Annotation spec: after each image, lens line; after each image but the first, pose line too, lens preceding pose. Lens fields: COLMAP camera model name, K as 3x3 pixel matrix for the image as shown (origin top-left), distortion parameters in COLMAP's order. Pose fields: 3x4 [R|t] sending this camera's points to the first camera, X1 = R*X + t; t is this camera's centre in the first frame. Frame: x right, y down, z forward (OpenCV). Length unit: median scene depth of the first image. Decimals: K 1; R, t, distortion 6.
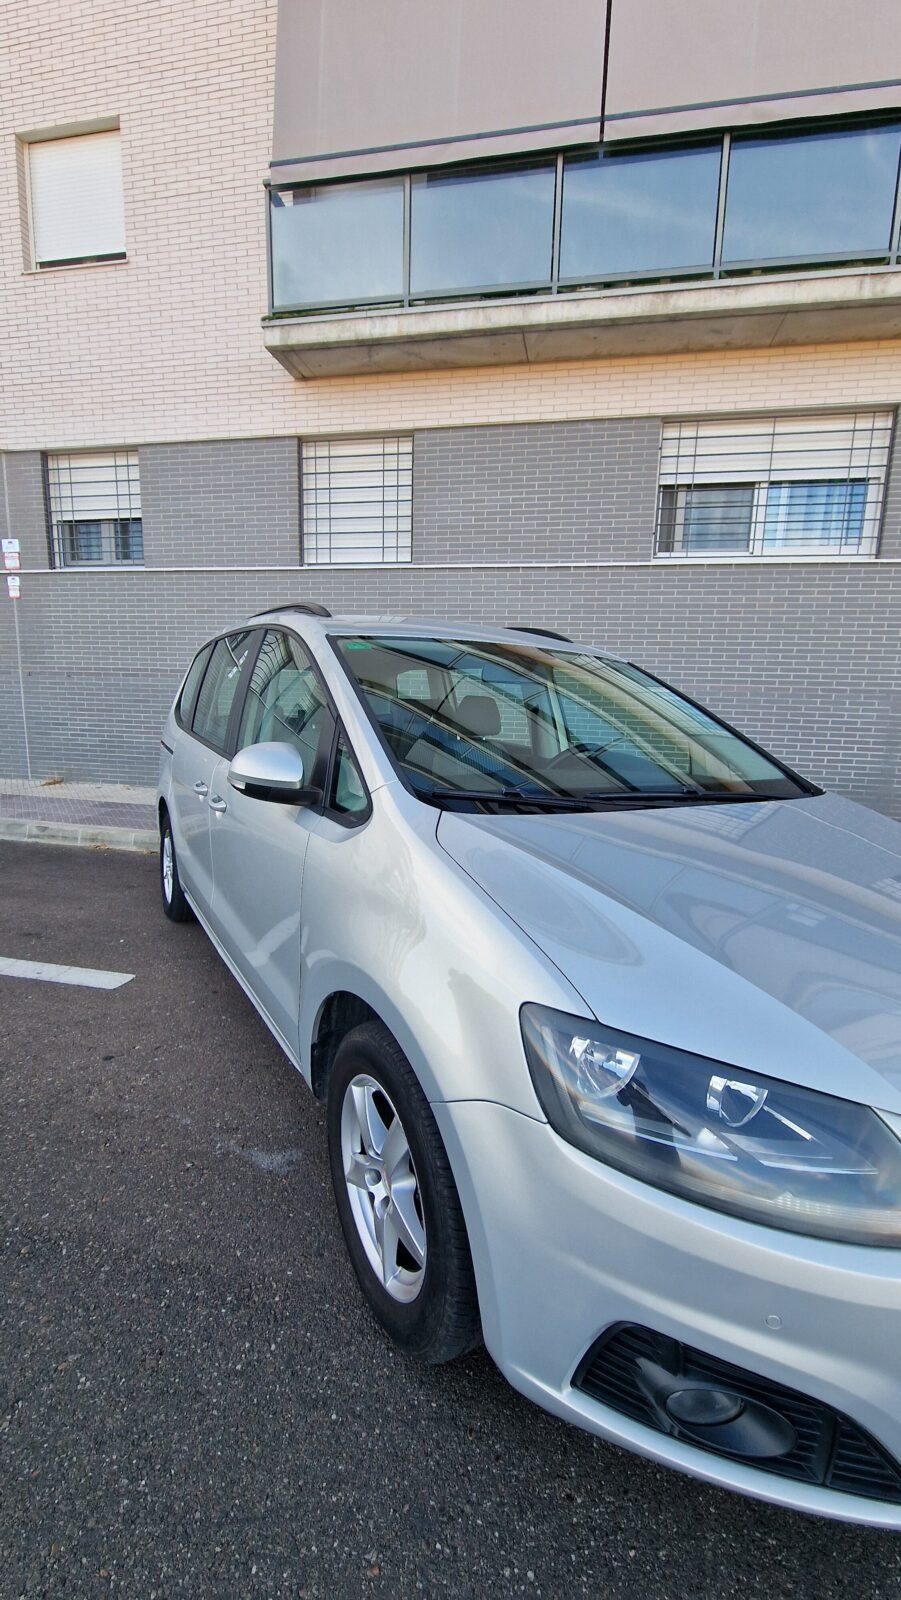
lens RADIAL K [[658.6, 0, 449.1], [0, 658.6, 808.7], [0, 0, 1]] dist [0.001802, -0.004060]
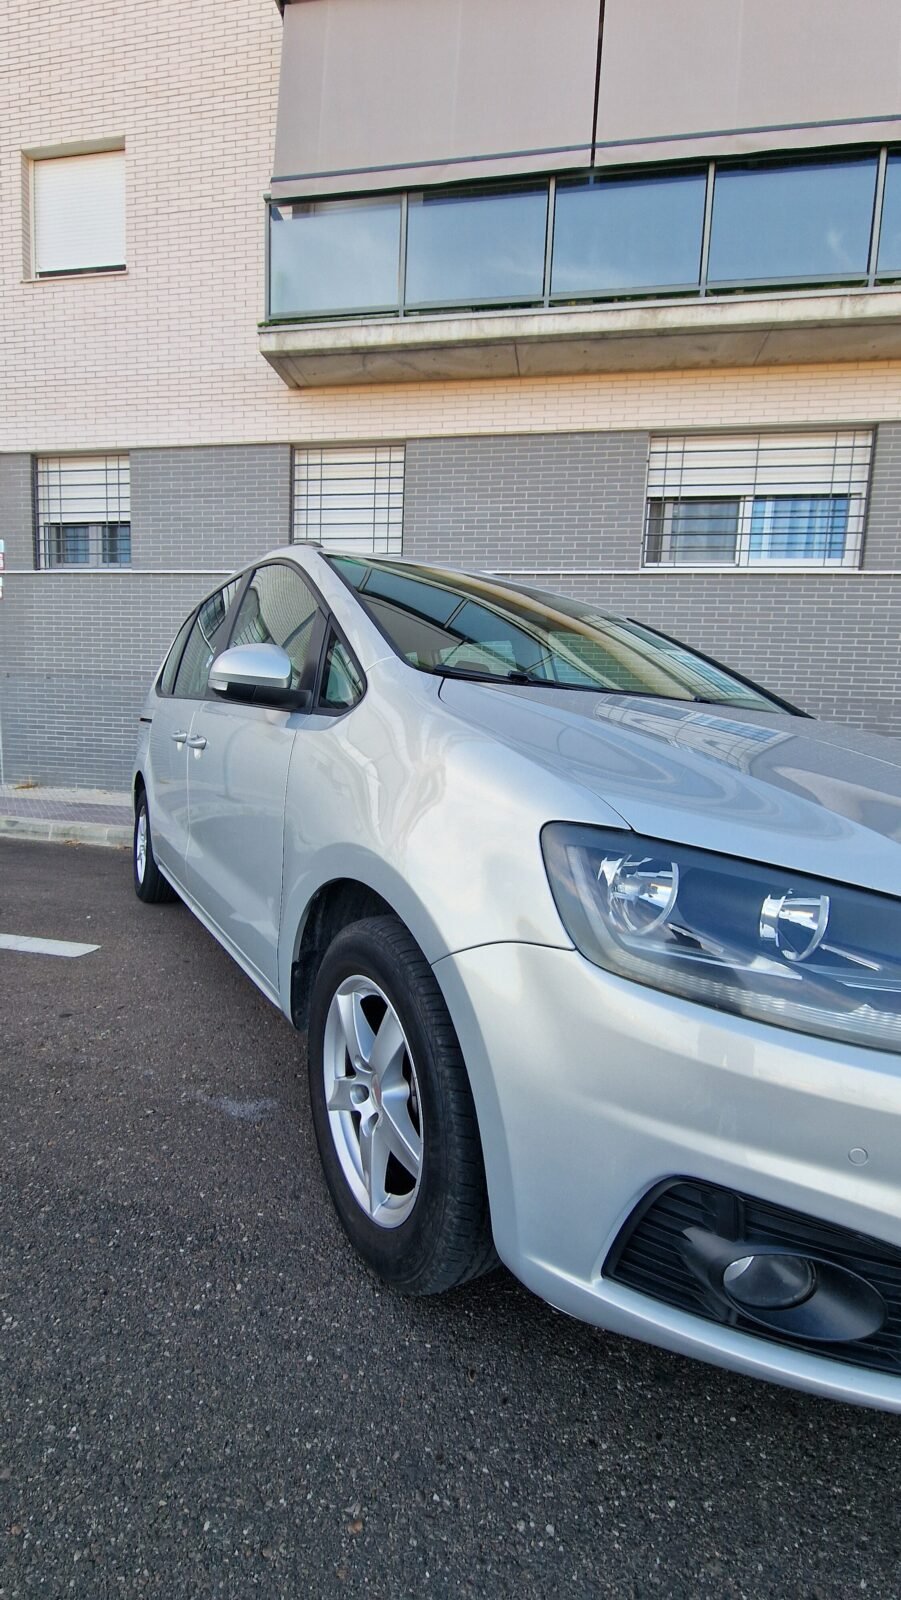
lens RADIAL K [[658.6, 0, 448.4], [0, 658.6, 808.9], [0, 0, 1]] dist [0.001802, -0.004060]
pose [[0.999565, 0.015039, 0.025363, -0.006224], [-0.013497, 0.998112, -0.059917, 0.057203], [-0.026216, 0.059549, 0.997881, 0.024083]]
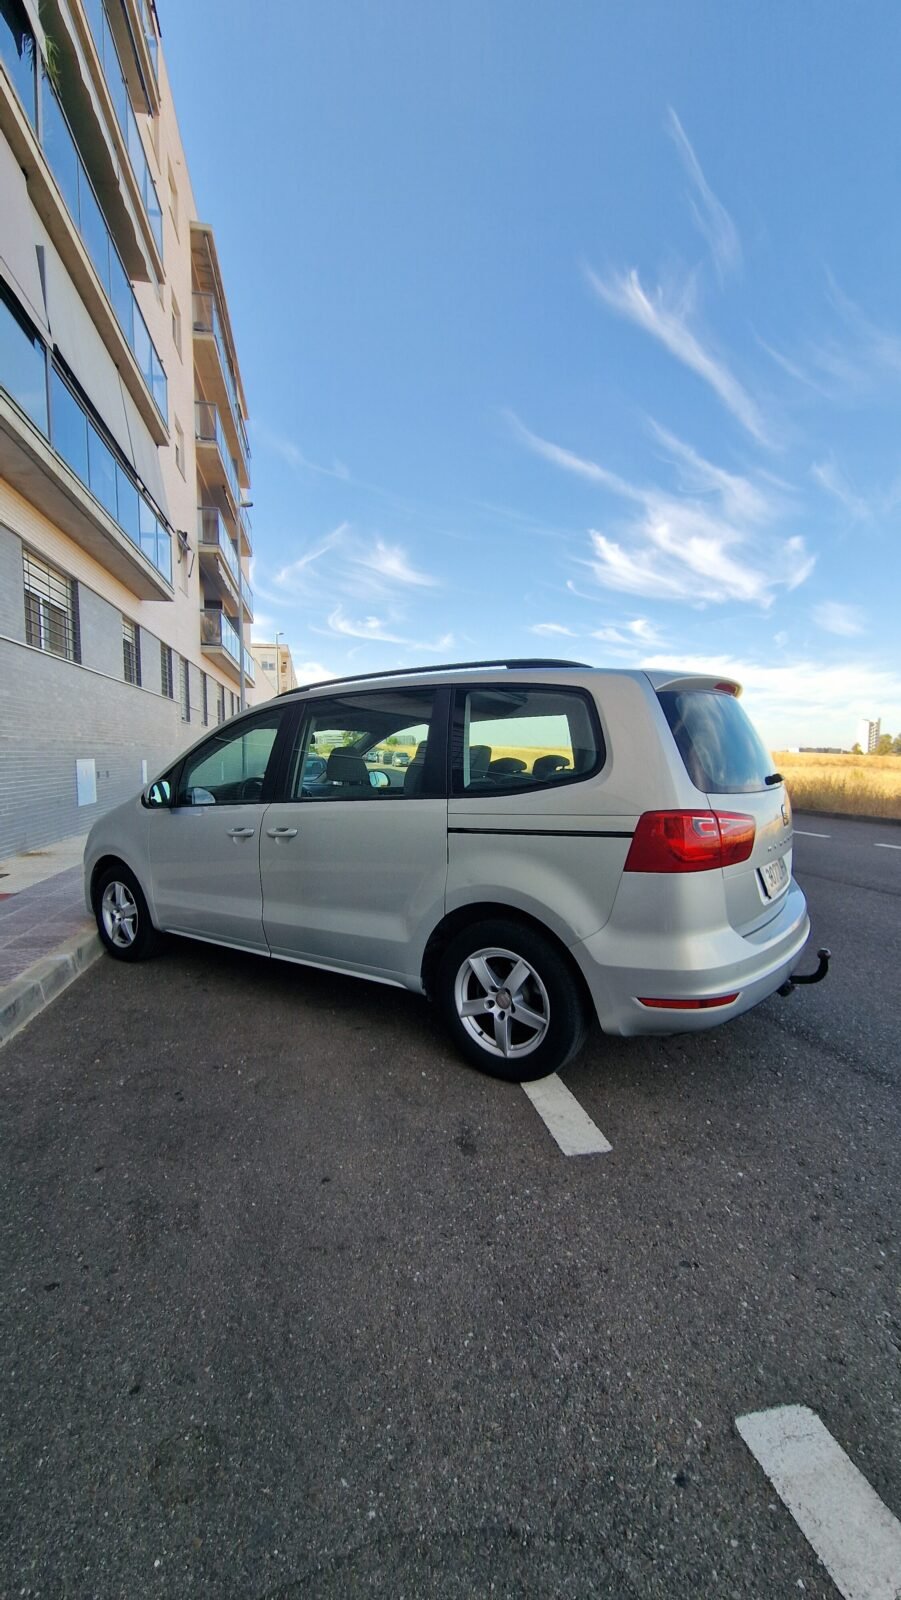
lens RADIAL K [[658.6, 0, 452.2], [0, 658.6, 804.3], [0, 0, 1]] dist [0.001802, -0.004060]
pose [[-0.395285, -0.097590, 0.913360, -0.700731], [0.147302, 0.974737, 0.167897, -0.135244], [-0.906671, 0.200907, -0.370923, 0.709337]]
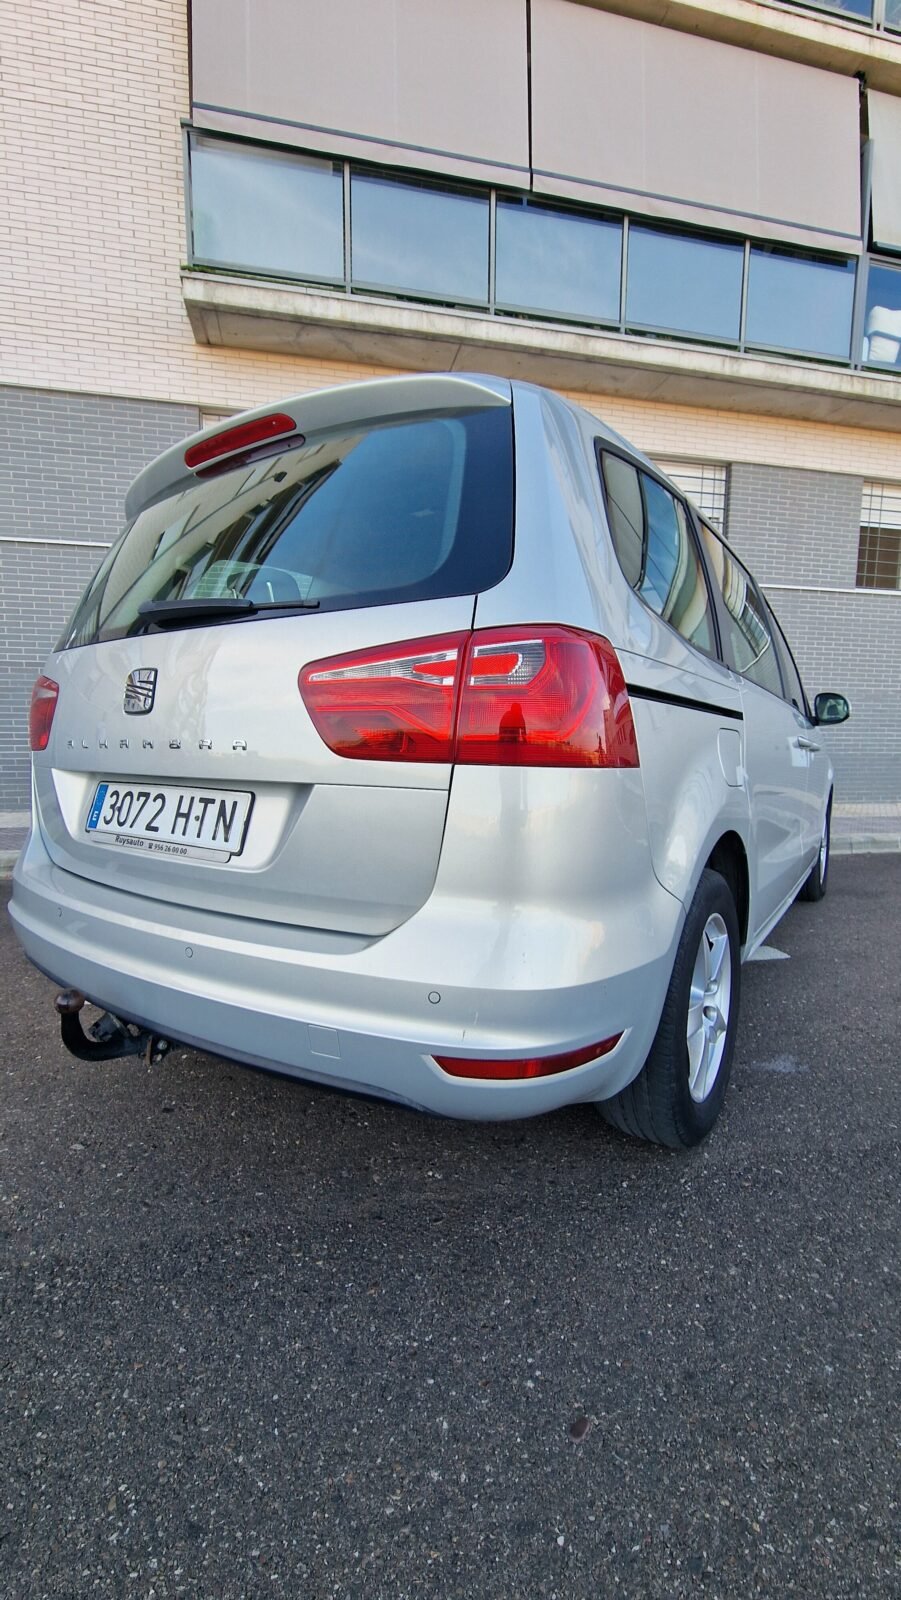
lens RADIAL K [[658.6, 0, 448.2], [0, 658.6, 808.9], [0, 0, 1]] dist [0.001802, -0.004060]
pose [[0.914112, -0.066936, 0.399899, -0.360014], [0.084147, 0.996124, -0.025613, 0.040001], [-0.396635, 0.057063, 0.916201, 0.082154]]
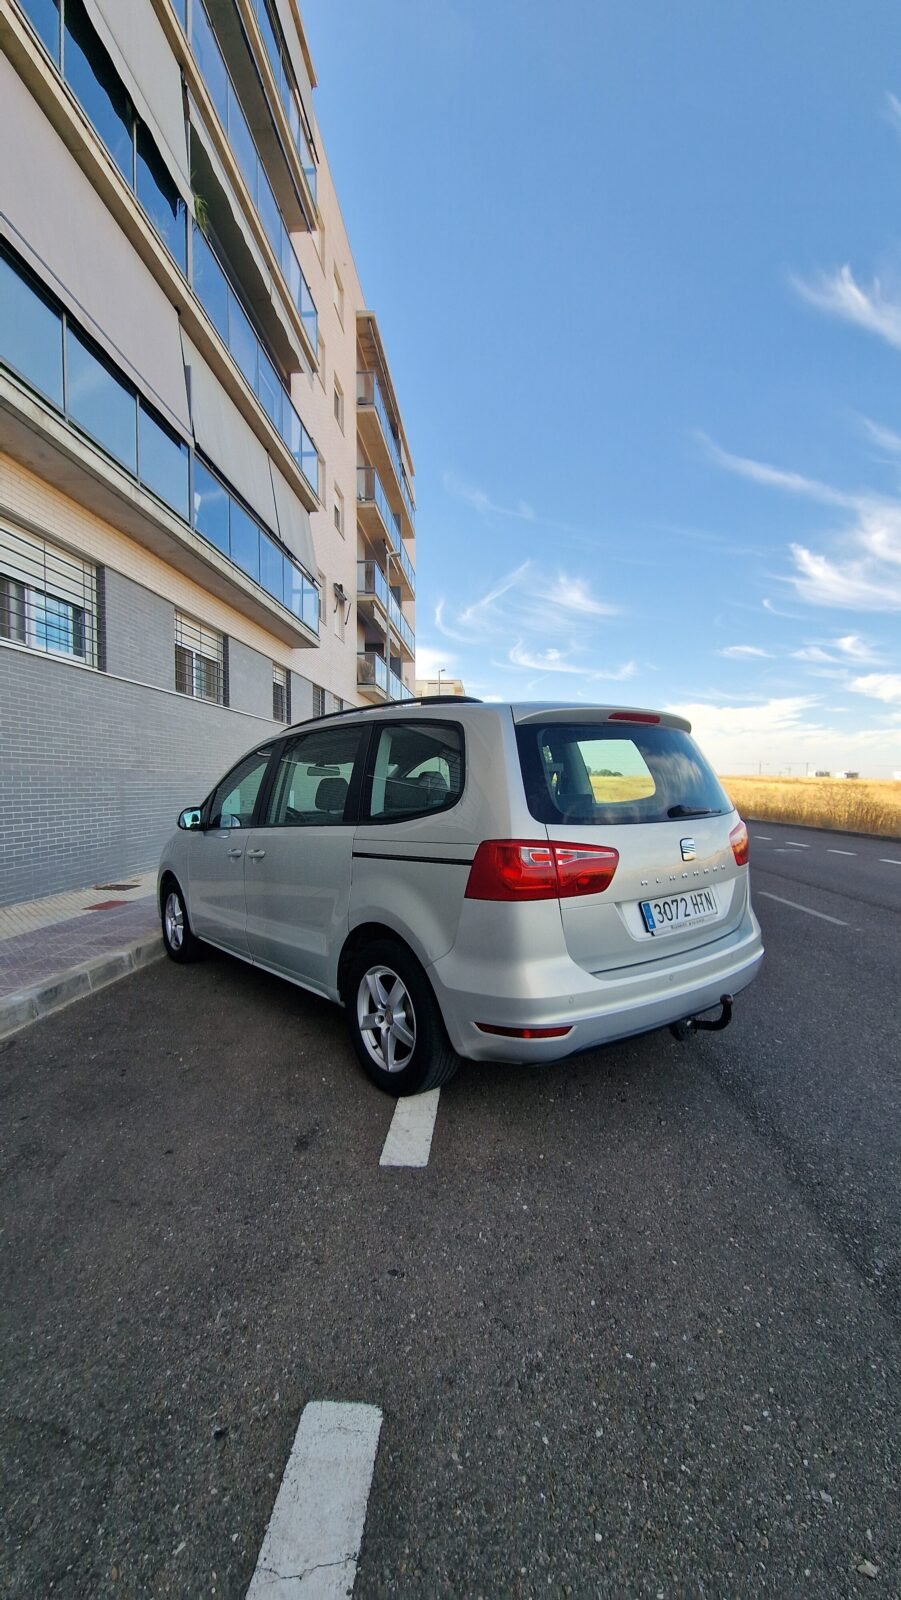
lens RADIAL K [[658.6, 0, 452.0], [0, 658.6, 803.7], [0, 0, 1]] dist [0.001802, -0.004060]
pose [[-0.140411, -0.056813, 0.988462, -0.784382], [0.166479, 0.982783, 0.080136, -0.106331], [-0.975997, 0.175810, -0.128536, 0.529438]]
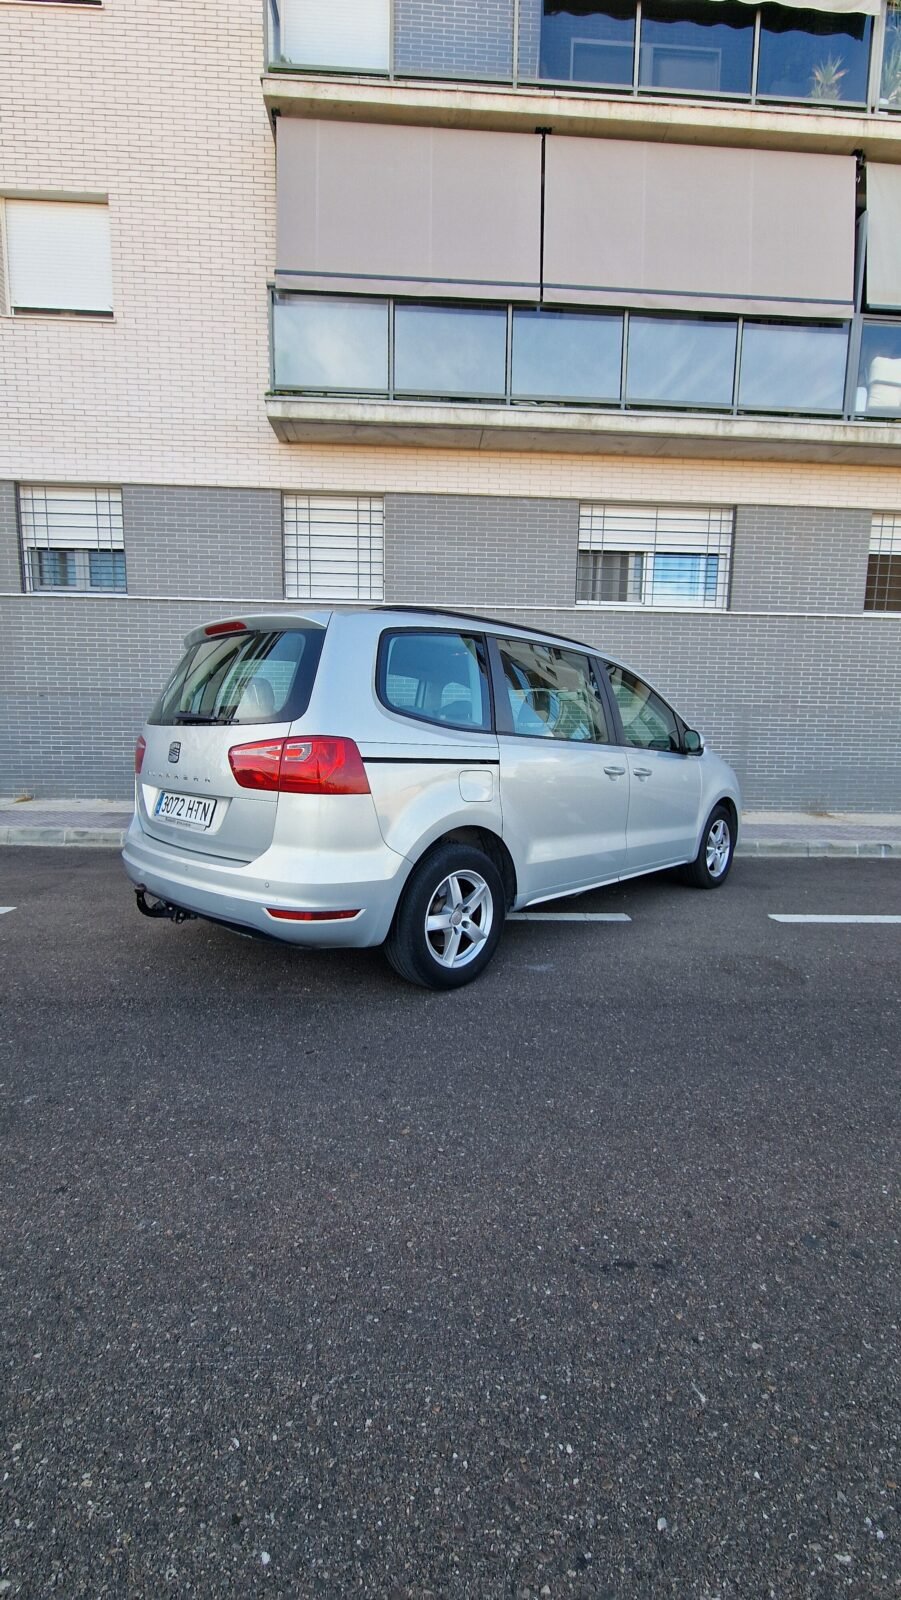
lens RADIAL K [[658.6, 0, 449.0], [0, 658.6, 808.7], [0, 0, 1]] dist [0.001802, -0.004060]
pose [[0.968025, -0.042298, 0.247262, -0.289998], [0.051777, 0.998147, -0.031958, 0.054032], [-0.245452, 0.043739, 0.968422, -0.193476]]
